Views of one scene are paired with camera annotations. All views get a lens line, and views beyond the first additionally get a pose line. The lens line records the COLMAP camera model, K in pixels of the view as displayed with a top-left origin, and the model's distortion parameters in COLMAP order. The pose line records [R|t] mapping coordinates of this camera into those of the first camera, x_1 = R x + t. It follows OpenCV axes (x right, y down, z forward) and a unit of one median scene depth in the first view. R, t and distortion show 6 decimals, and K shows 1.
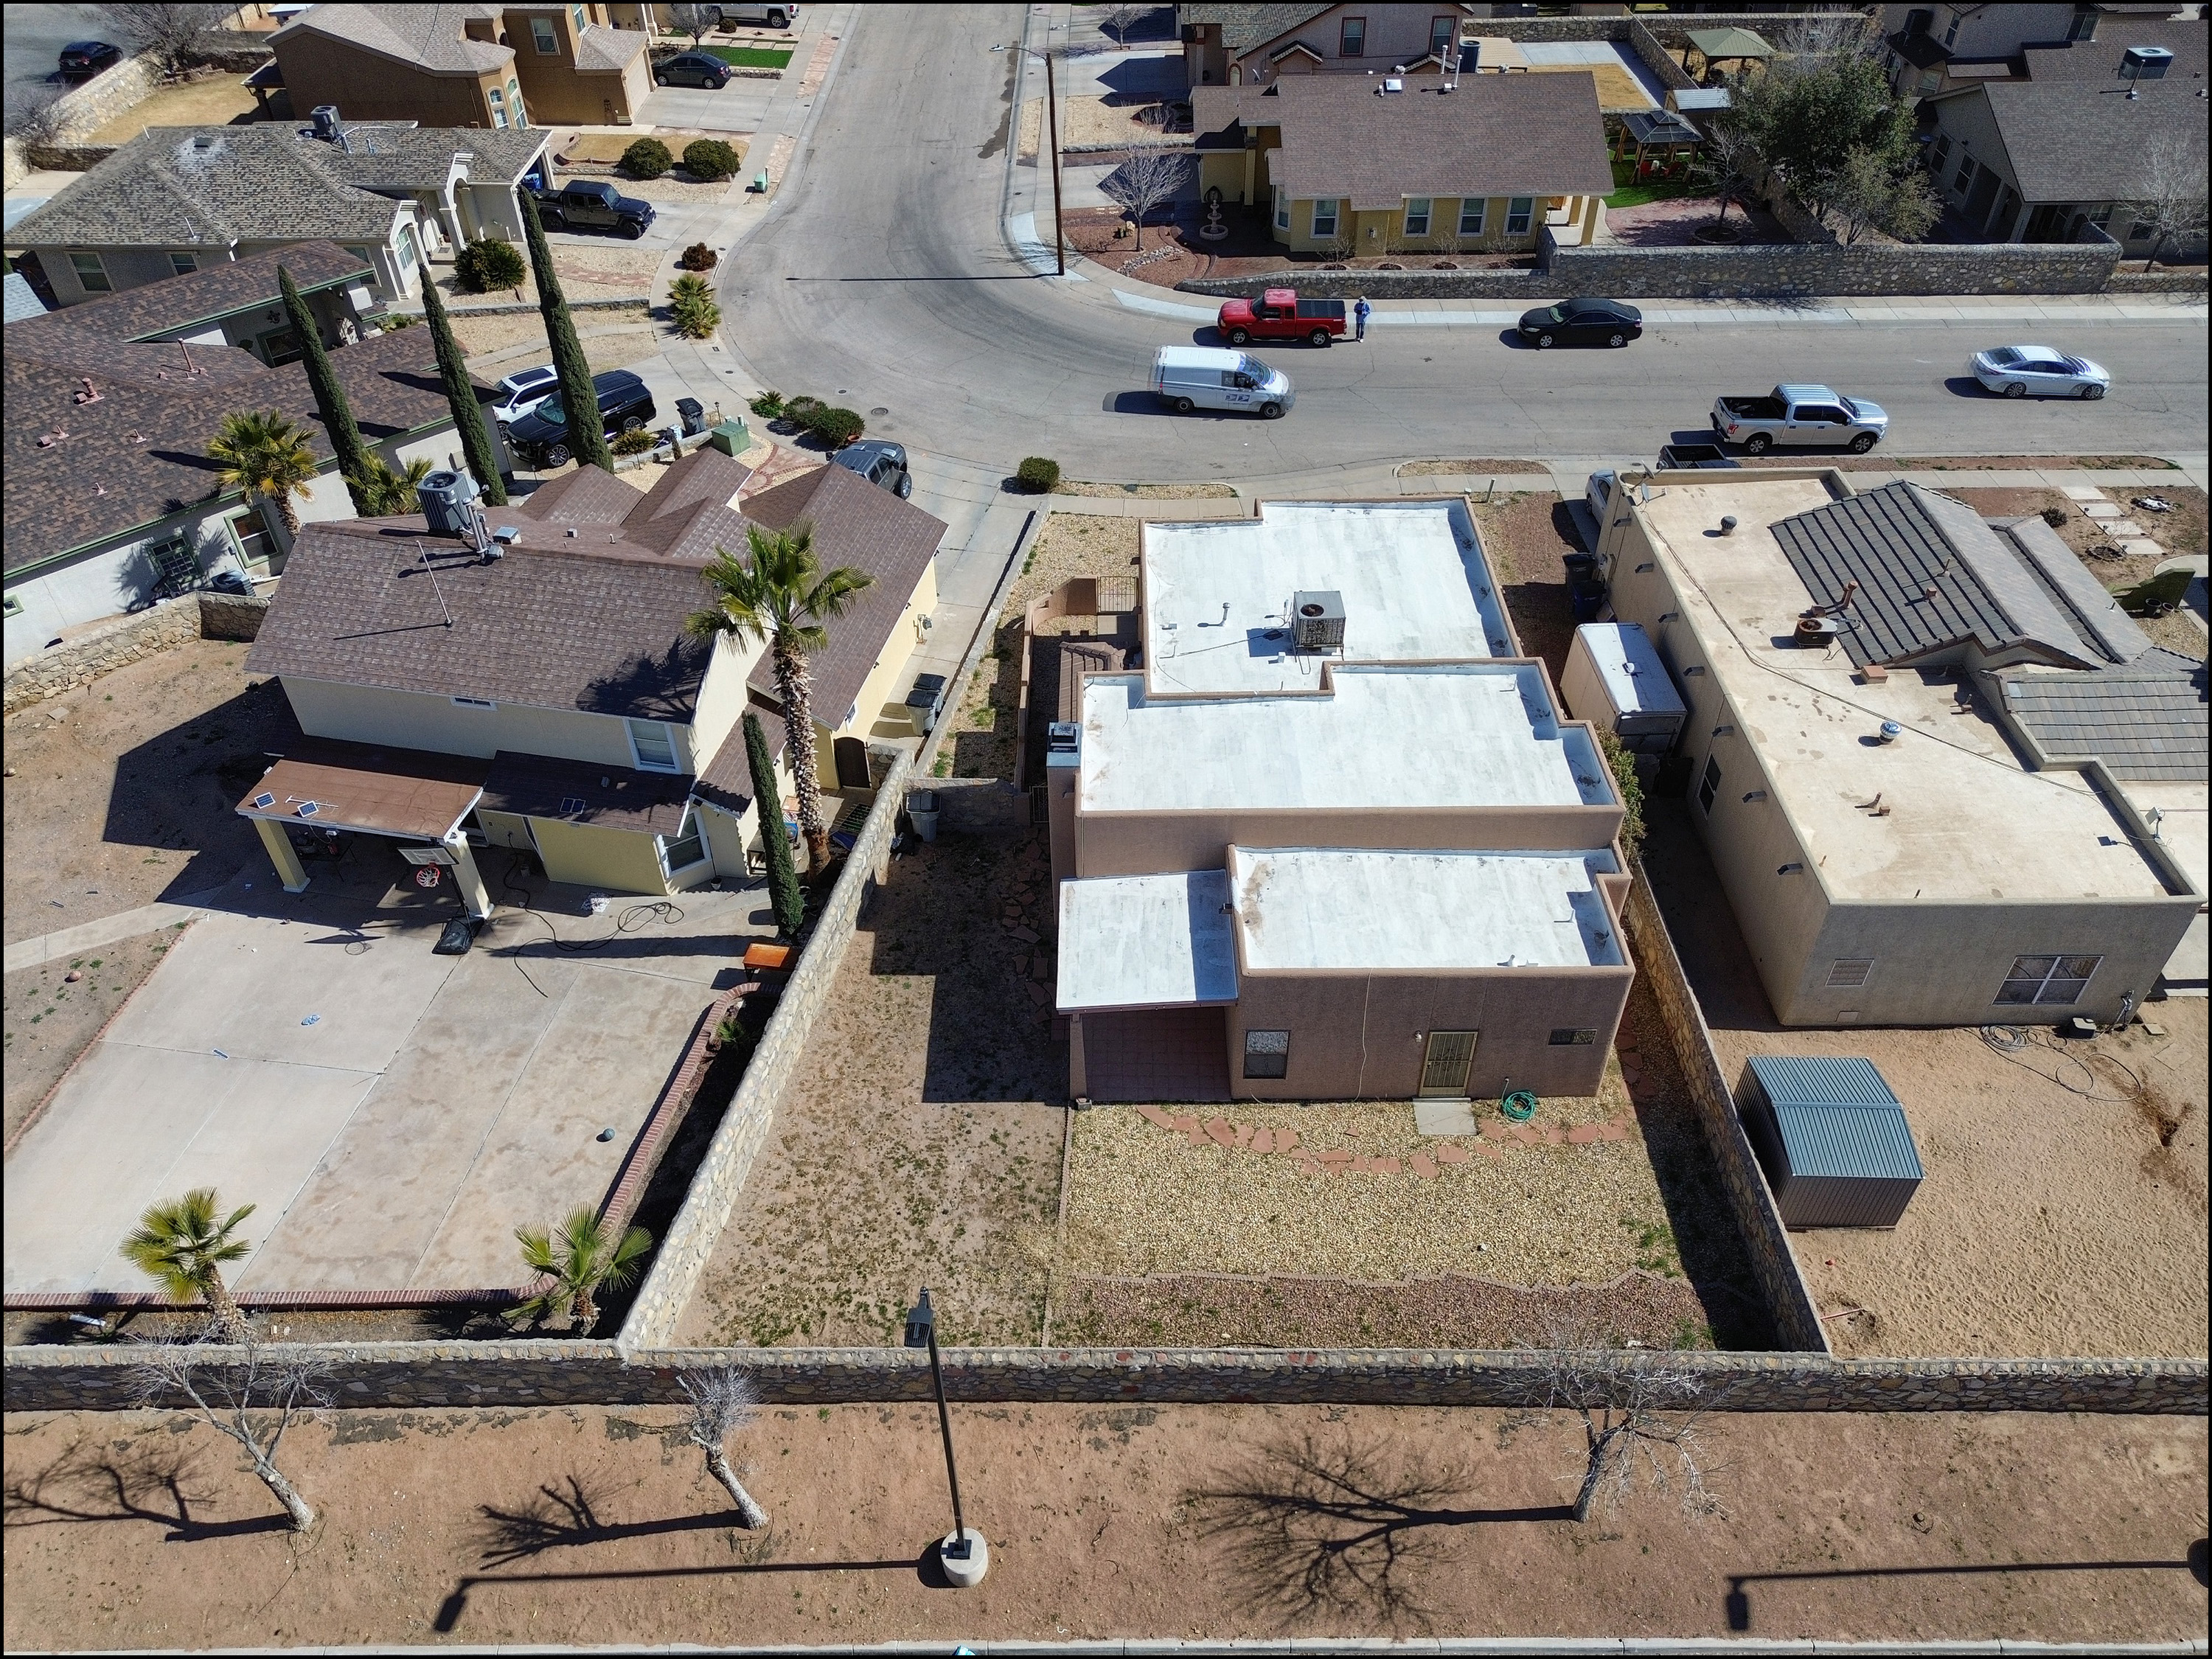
lens RADIAL K [[1562.8, 0, 1111.1], [0, 1562.8, 833.5], [0, 0, 1]] dist [0.062849, -0.053242]
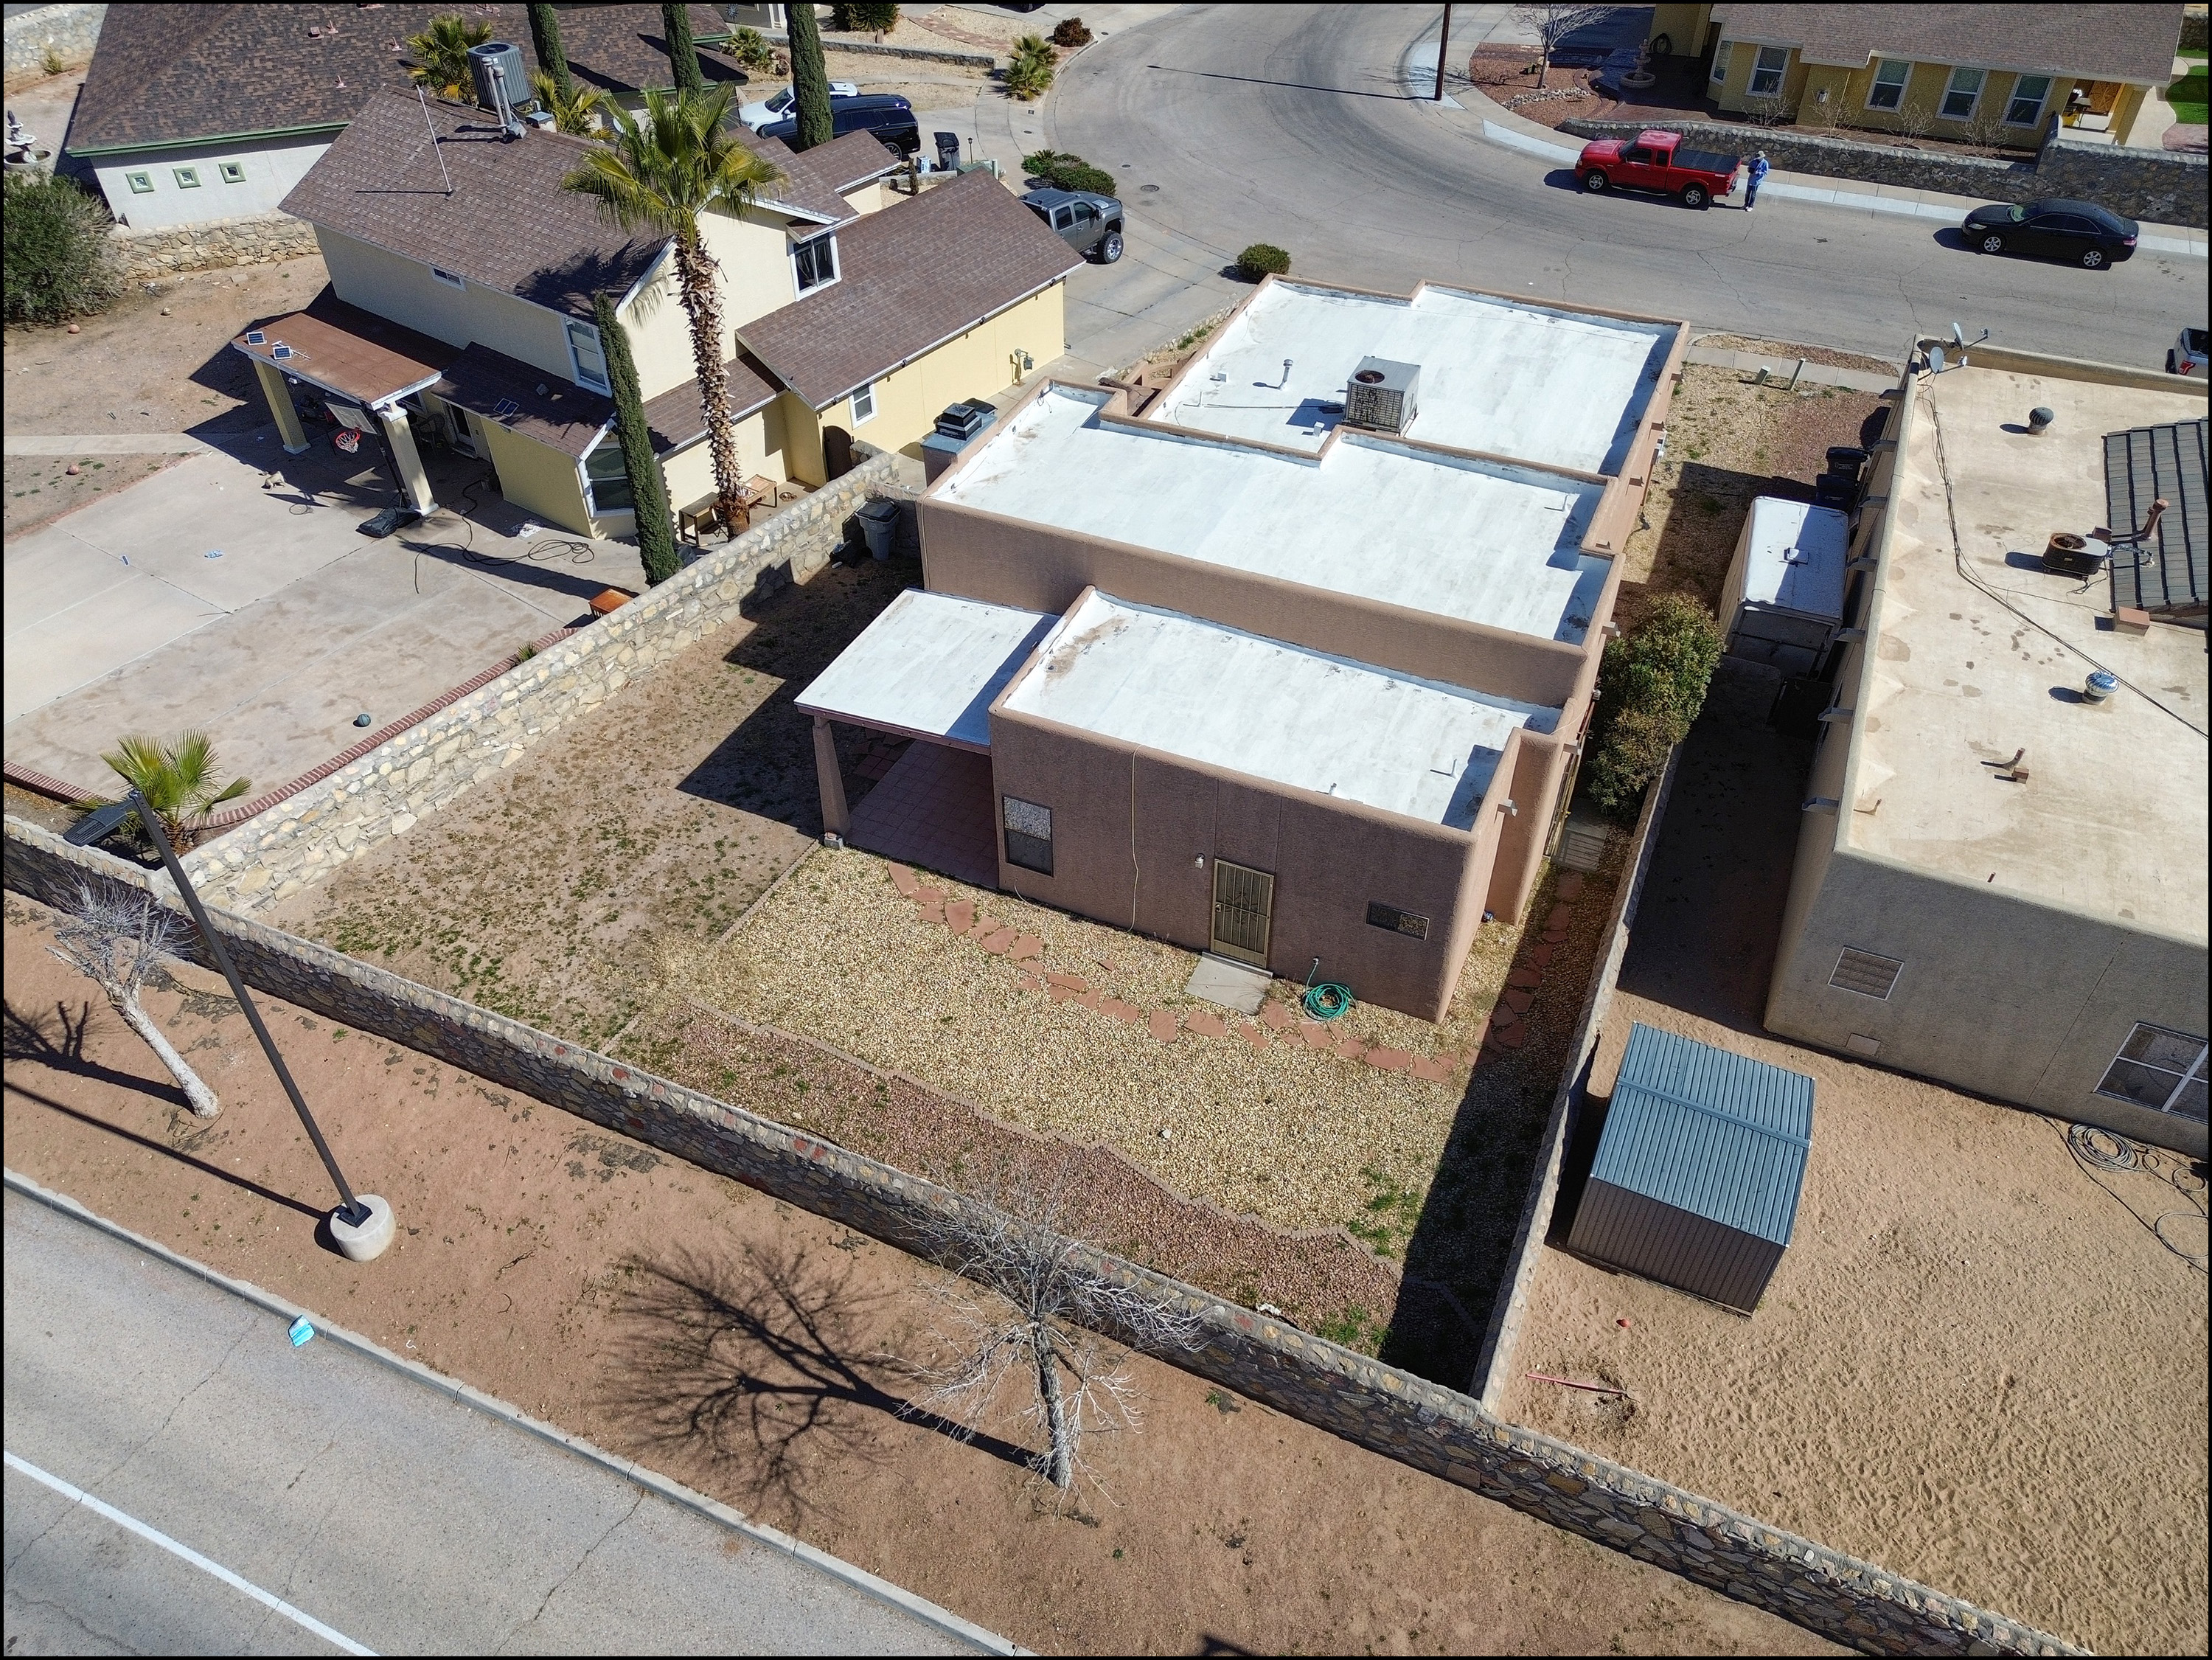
lens RADIAL K [[1566.1, 0, 1106.0], [0, 1566.1, 830.0], [0, 0, 1]] dist [0.060290, -0.048016]
pose [[0.911746, 0.276374, -0.303870, 0.338599], [-0.275553, 0.960161, 0.046496, 0.082229], [0.304614, 0.041340, 0.951578, 0.233308]]
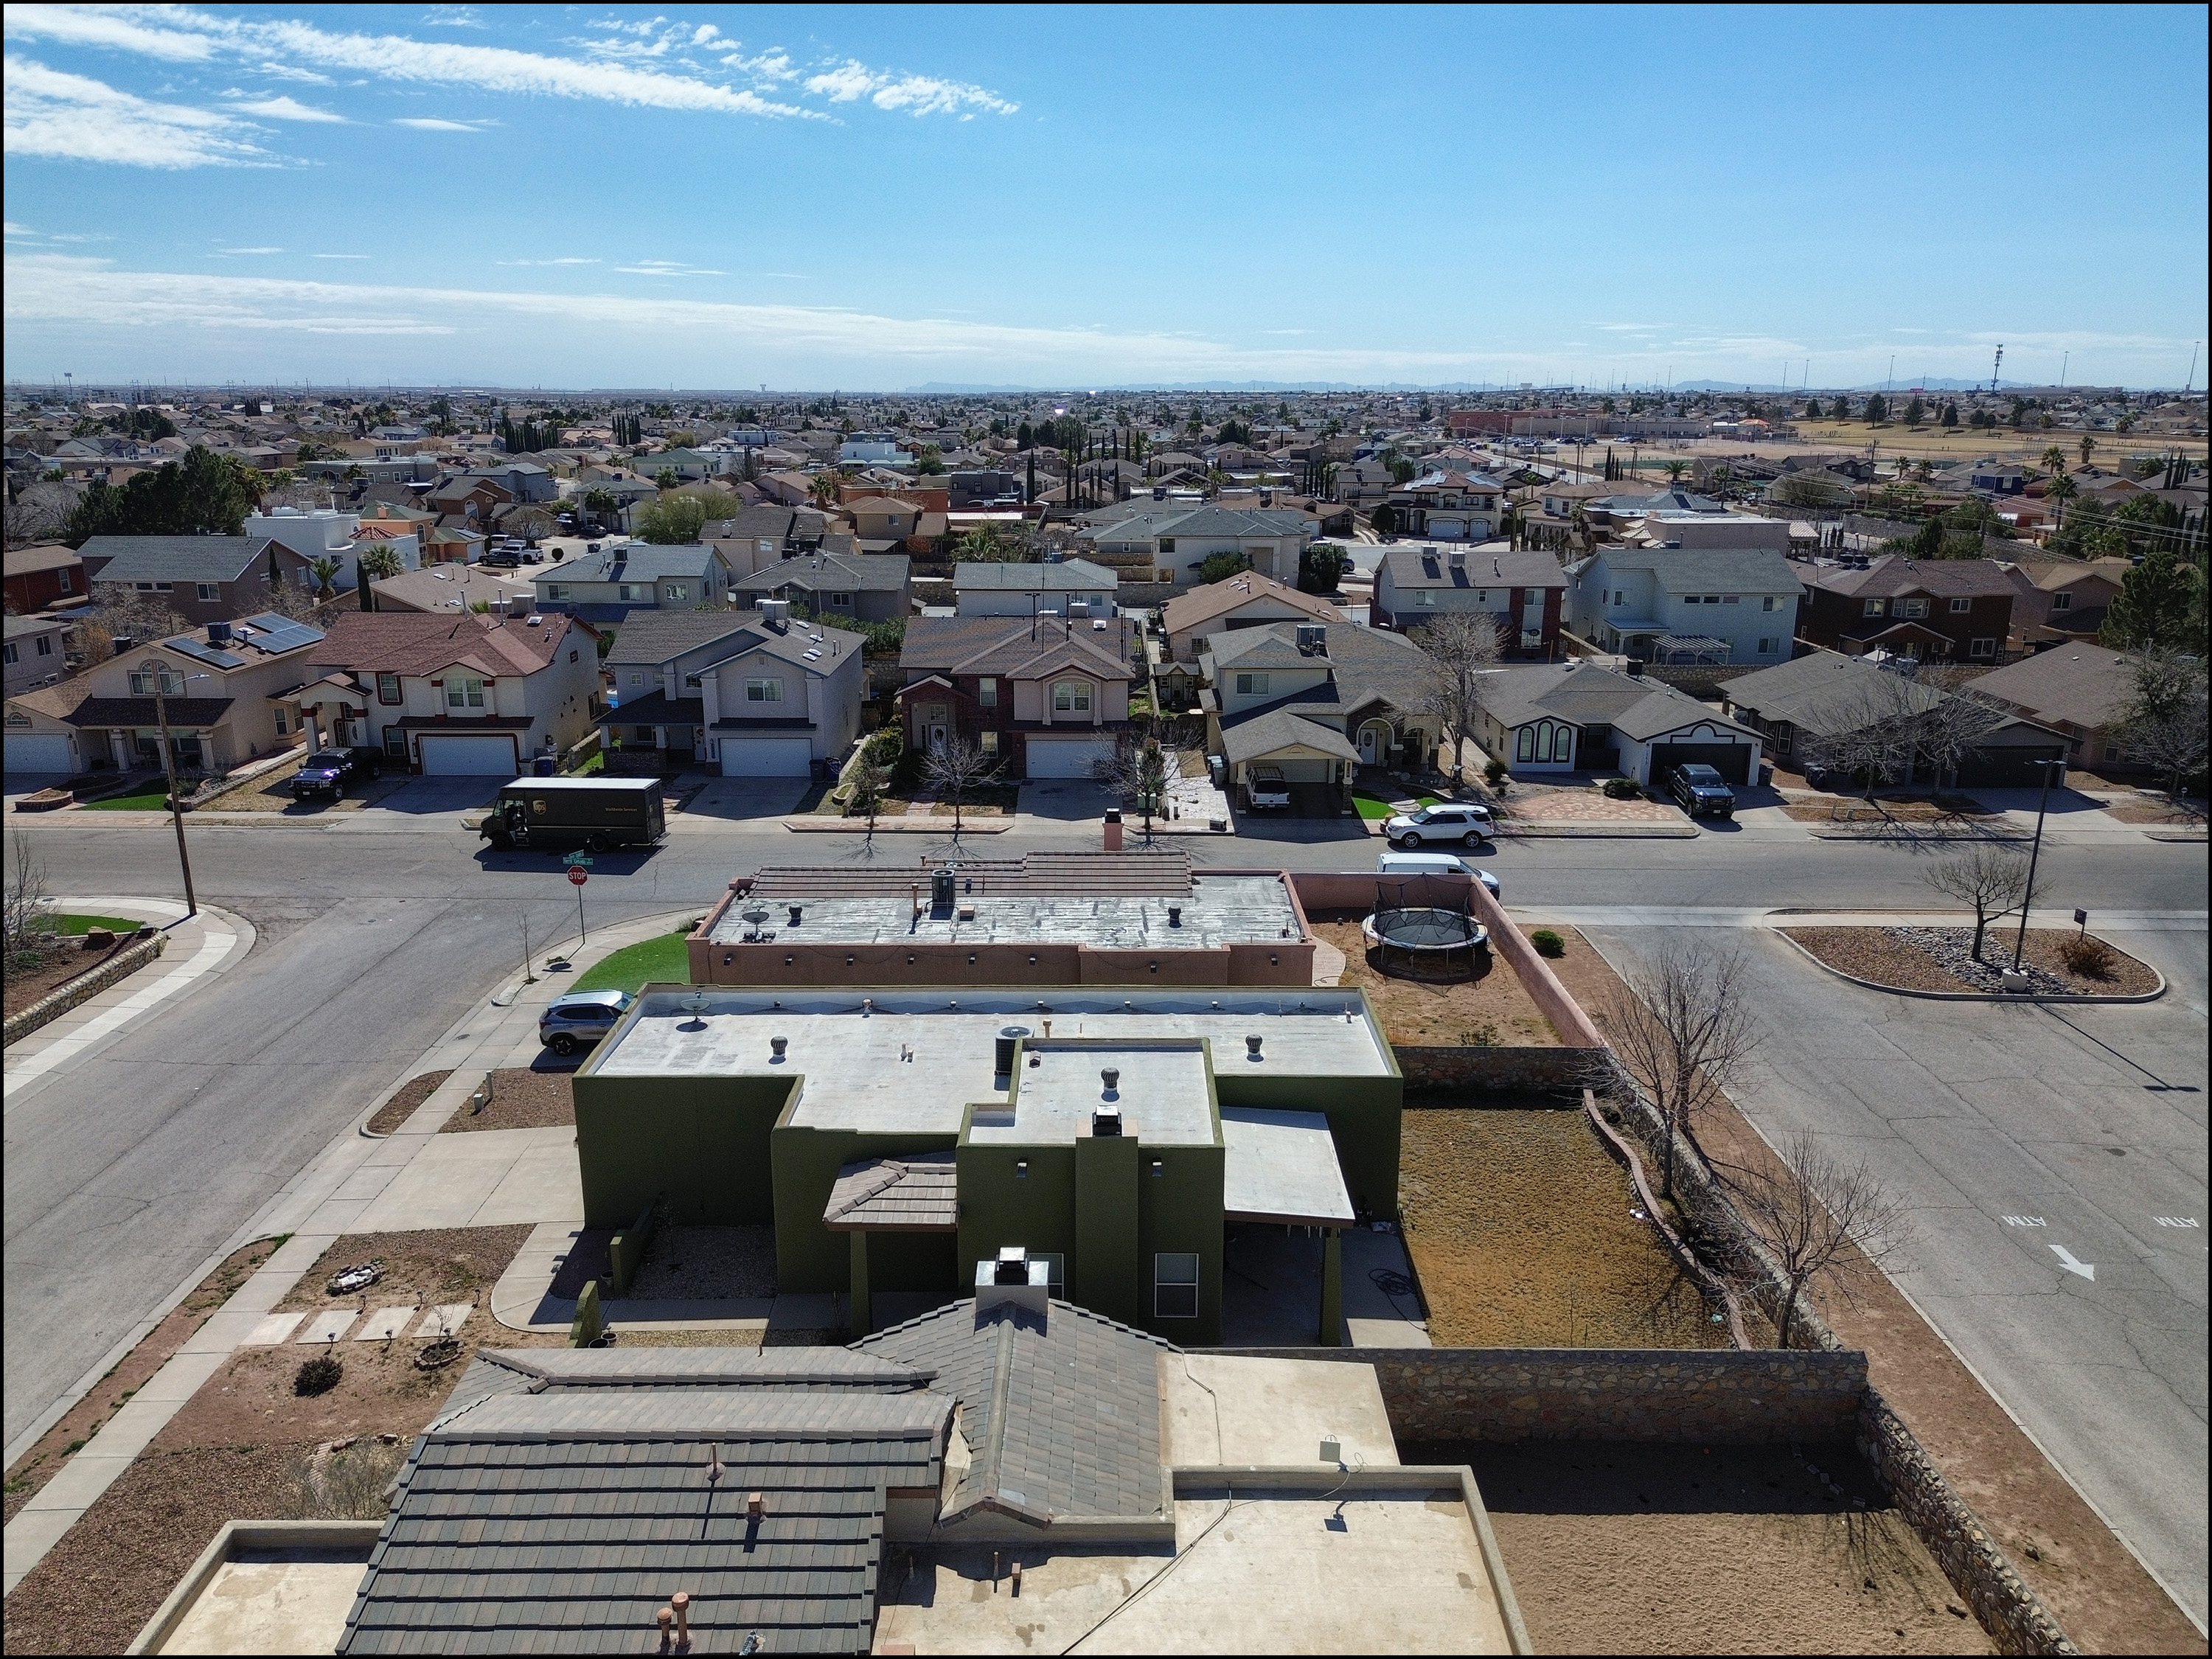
lens RADIAL K [[1560.3, 0, 1106.0], [0, 1560.3, 829.5], [0, 0, 1]] dist [0.068745, -0.057776]
pose [[0.004584, -0.259901, 0.965624, 0.046164], [0.660934, 0.725436, 0.192116, -0.388894], [-0.750430, 0.637334, 0.175103, 0.730725]]
